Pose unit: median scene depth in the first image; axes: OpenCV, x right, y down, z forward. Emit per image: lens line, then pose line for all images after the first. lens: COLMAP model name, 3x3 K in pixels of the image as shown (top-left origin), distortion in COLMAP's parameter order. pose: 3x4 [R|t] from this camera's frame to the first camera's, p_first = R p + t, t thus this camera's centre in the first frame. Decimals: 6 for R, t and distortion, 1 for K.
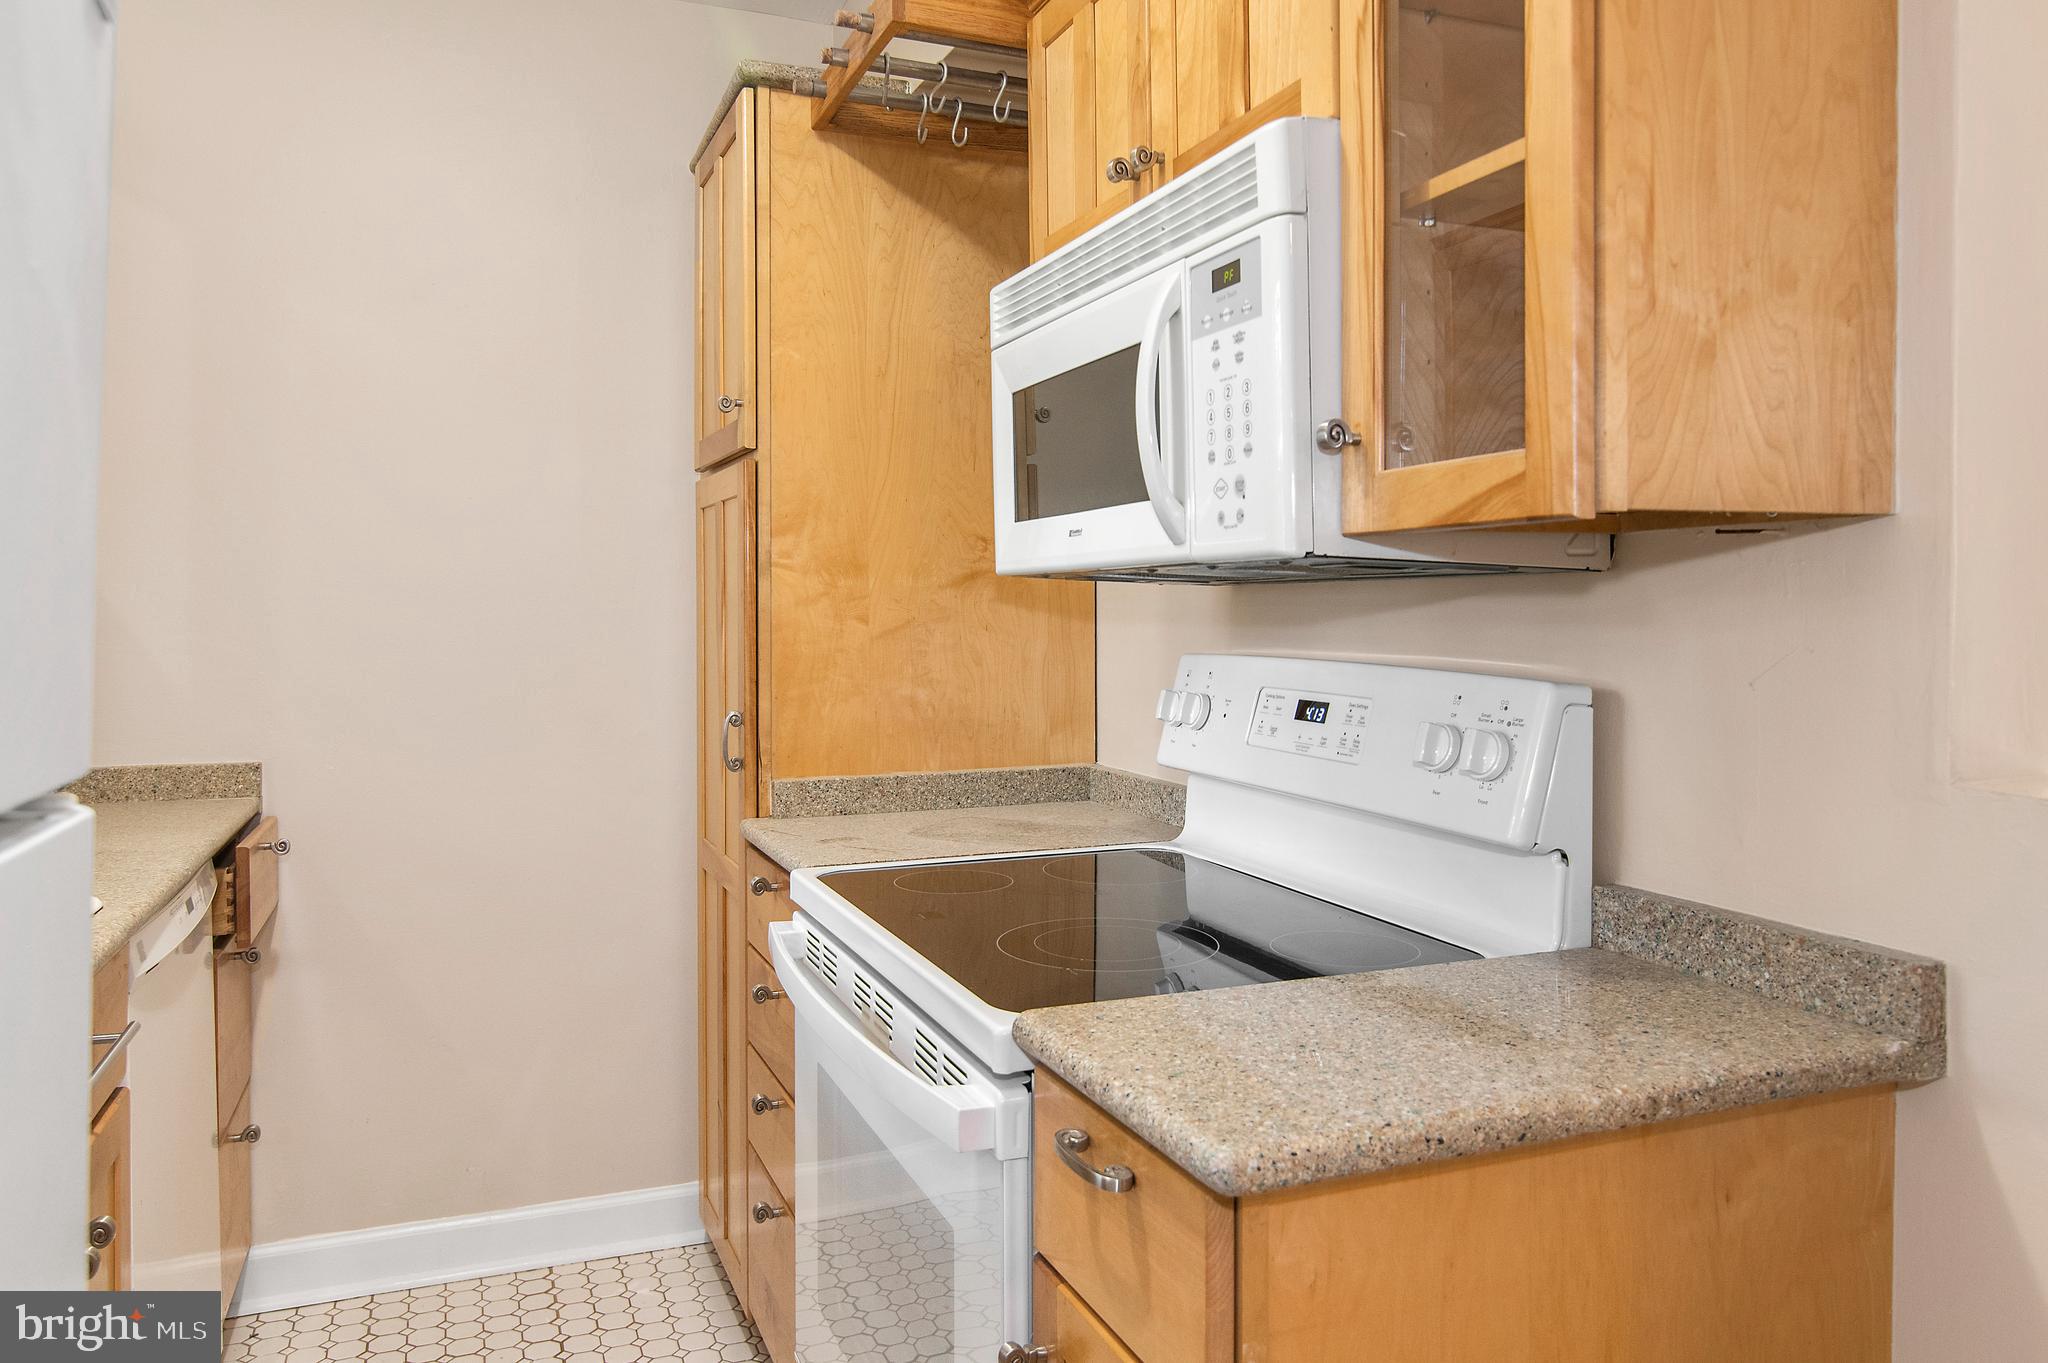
lens RADIAL K [[1429.9, 0, 1025.3], [0, 1429.9, 605.2], [0, 0, 1]] dist [0.003165, -0.000537]
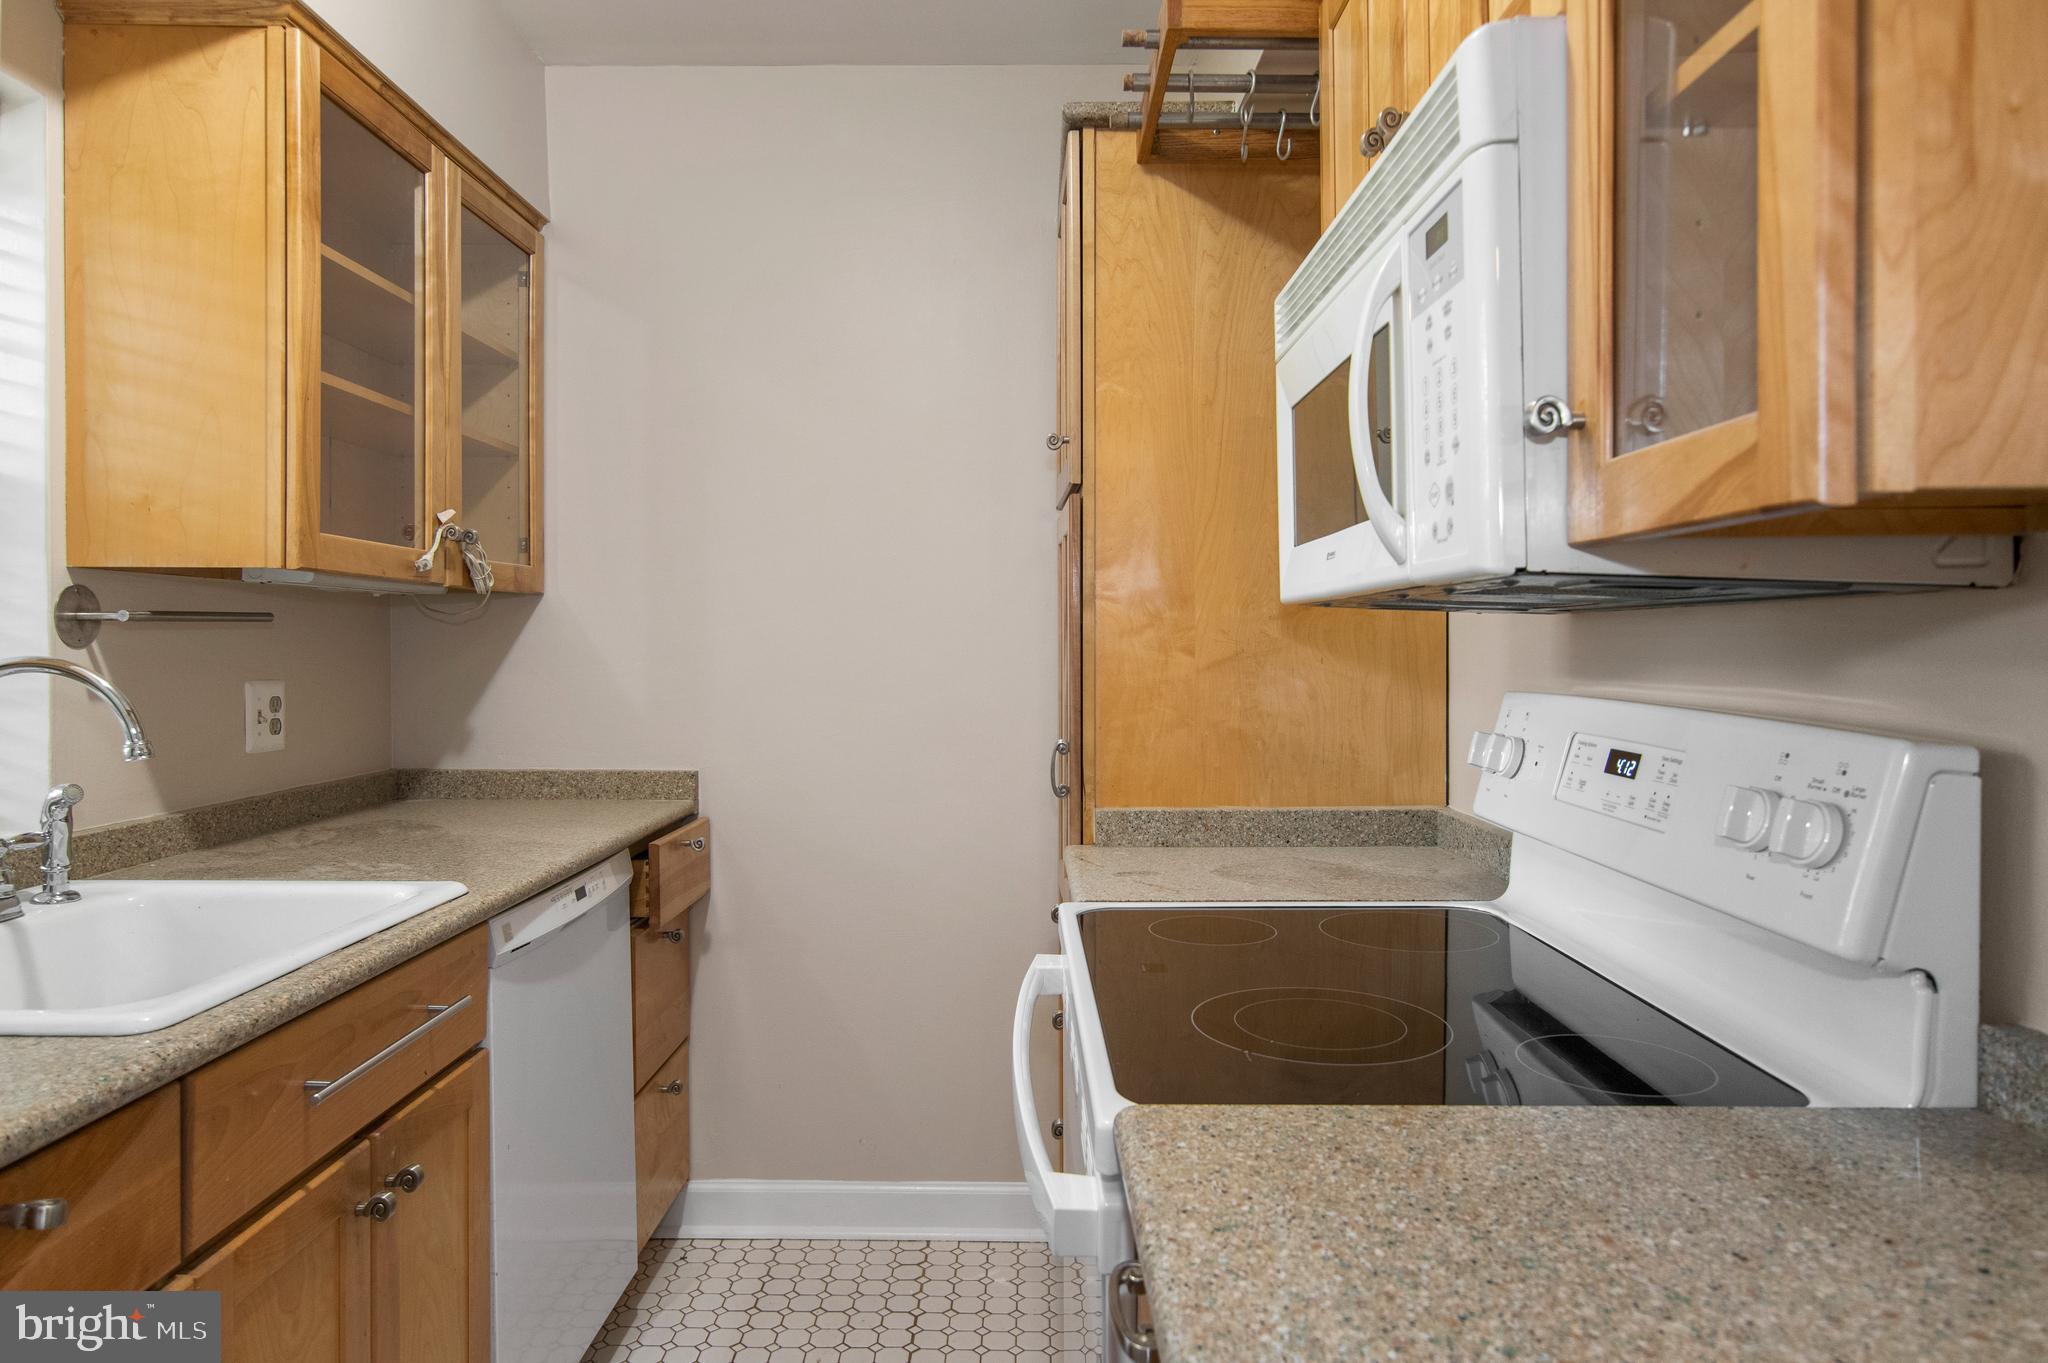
lens RADIAL K [[1287.8, 0, 1017.2], [0, 1287.8, 643.7], [0, 0, 1]] dist [0.000261, 0.005085]
pose [[0.926123, 0.001776, -0.377218, 0.149547], [-0.000028, 0.999989, 0.004638, 0.000999], [0.377223, -0.004284, 0.926113, 0.166926]]
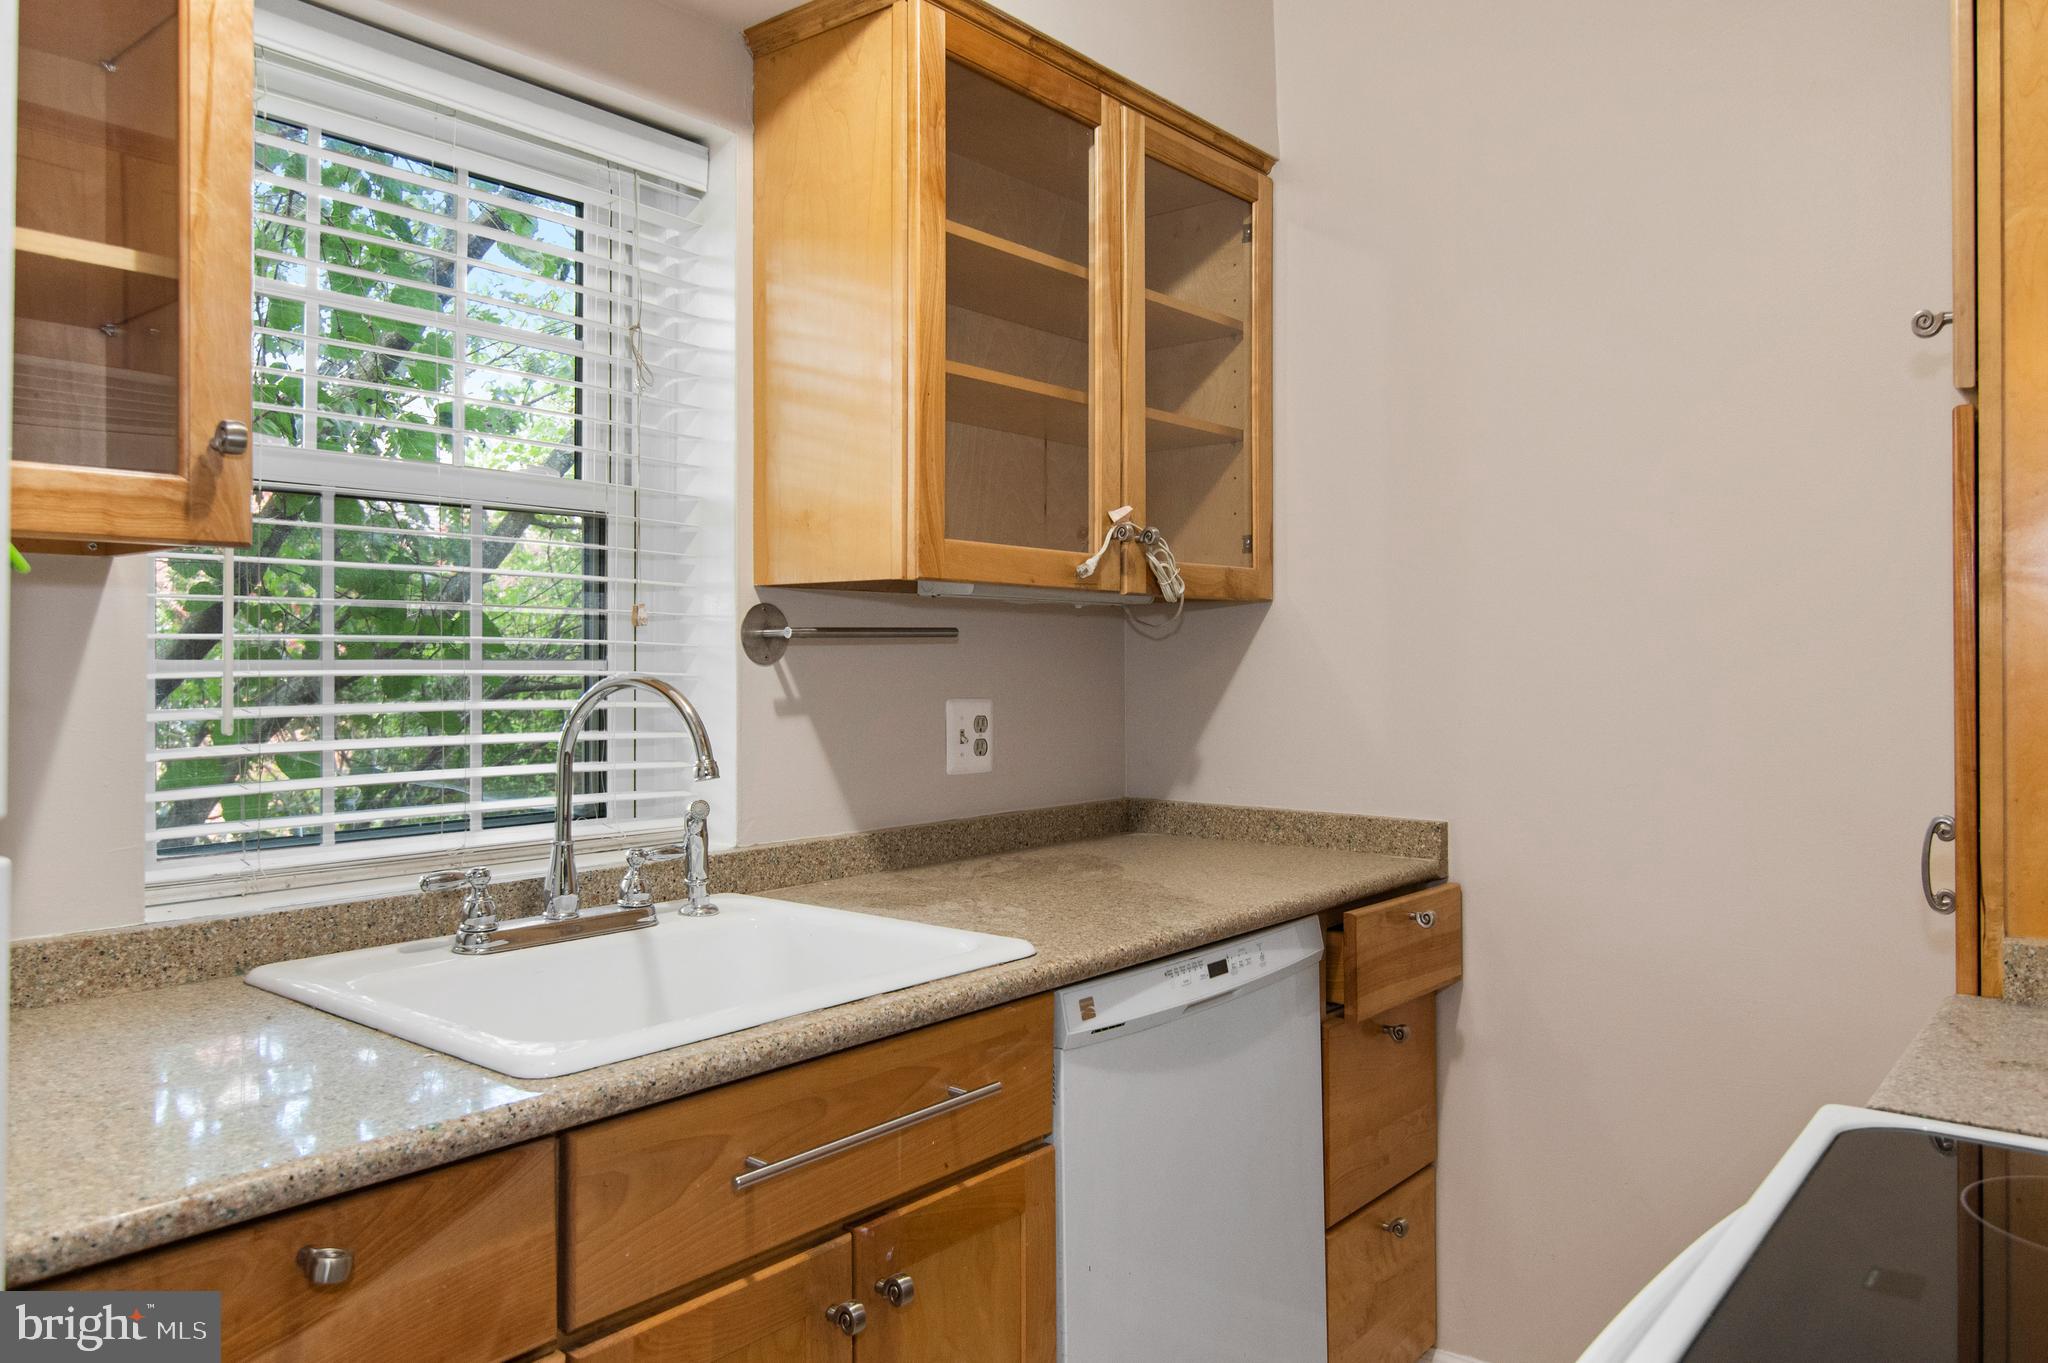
lens RADIAL K [[1430.5, 0, 1029.9], [0, 1430.5, 653.0], [0, 0, 1]] dist [-0.000181, 0.000697]
pose [[0.480820, -0.004860, -0.876806, 0.192798], [0.005742, 0.999981, -0.002394, 0.003592], [0.876800, -0.003884, 0.480839, 0.456368]]
